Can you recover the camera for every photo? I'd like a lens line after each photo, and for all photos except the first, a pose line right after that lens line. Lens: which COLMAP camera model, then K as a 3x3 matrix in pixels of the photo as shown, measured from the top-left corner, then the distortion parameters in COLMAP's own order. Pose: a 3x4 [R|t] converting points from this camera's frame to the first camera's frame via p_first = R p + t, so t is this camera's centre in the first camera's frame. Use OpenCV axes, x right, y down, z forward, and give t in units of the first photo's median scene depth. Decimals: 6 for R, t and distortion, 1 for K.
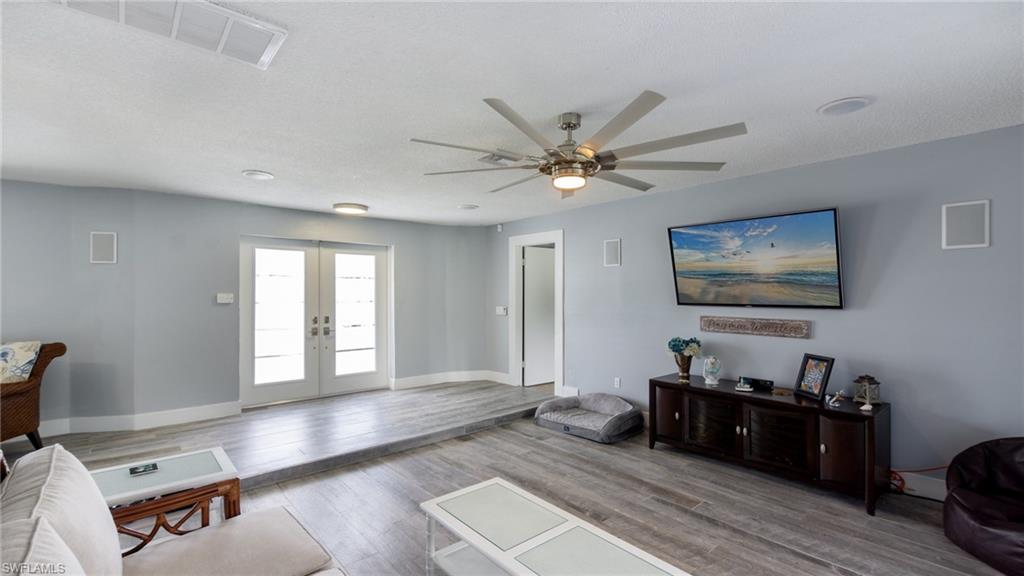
lens RADIAL K [[447.5, 0, 512.0], [0, 447.5, 288.0], [0, 0, 1]] dist [0.002284, 0.000161]
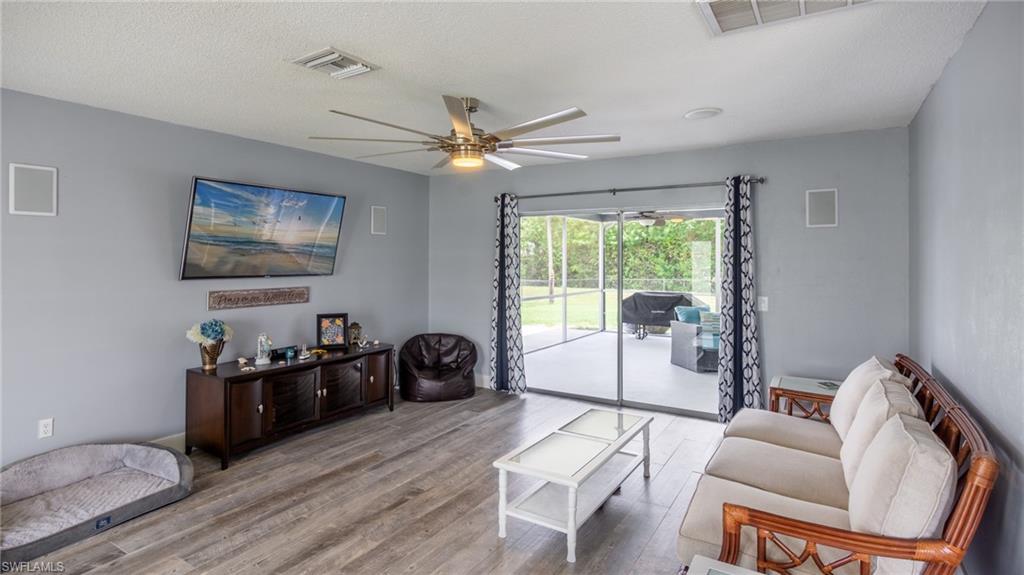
lens RADIAL K [[520.4, 0, 498.7], [0, 520.4, 250.9], [0, 0, 1]] dist [0.001668, -0.000032]
pose [[-0.295362, 0.018280, 0.955211, -0.717821], [-0.007892, 0.999736, -0.021572, 0.005732], [-0.955353, -0.013910, -0.295140, 0.878347]]
